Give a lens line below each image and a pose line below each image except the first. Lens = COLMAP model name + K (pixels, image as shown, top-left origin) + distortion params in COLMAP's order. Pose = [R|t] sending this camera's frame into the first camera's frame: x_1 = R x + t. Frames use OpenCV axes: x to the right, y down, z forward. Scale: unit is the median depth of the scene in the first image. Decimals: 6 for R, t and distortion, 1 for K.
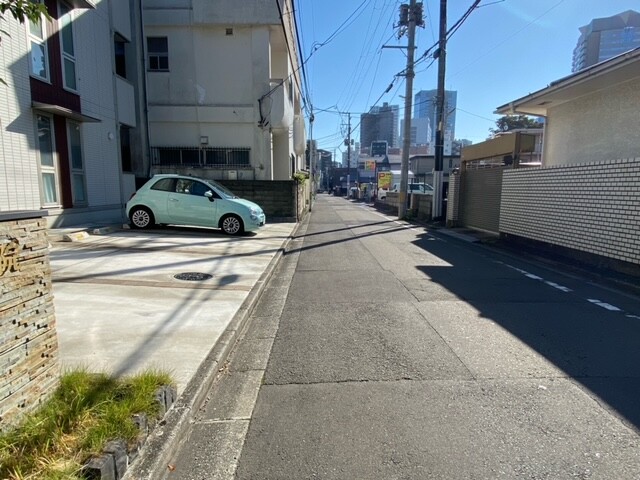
lens RADIAL K [[380.4, 0, 320.0], [0, 380.4, 240.0], [0, 0, 1]] dist [0.028472, -0.028449]
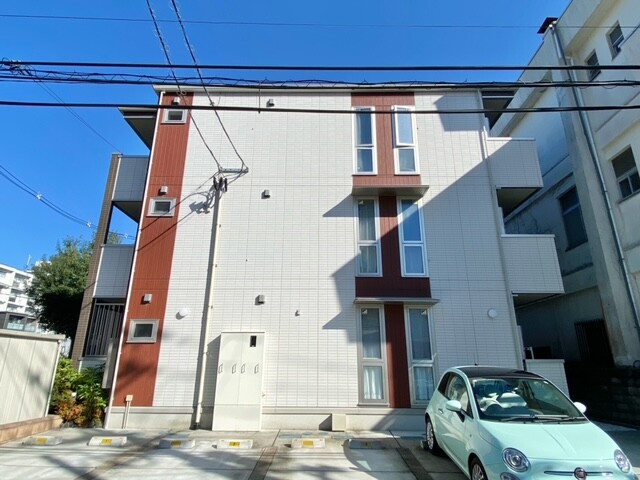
lens RADIAL K [[380.4, 0, 320.0], [0, 380.4, 240.0], [0, 0, 1]] dist [0.028472, -0.028449]
pose [[-0.014784, -0.320513, -0.947129, 0.319037], [-0.140826, 0.938458, -0.315381, -0.154834], [0.989924, 0.128718, -0.059011, 0.904460]]
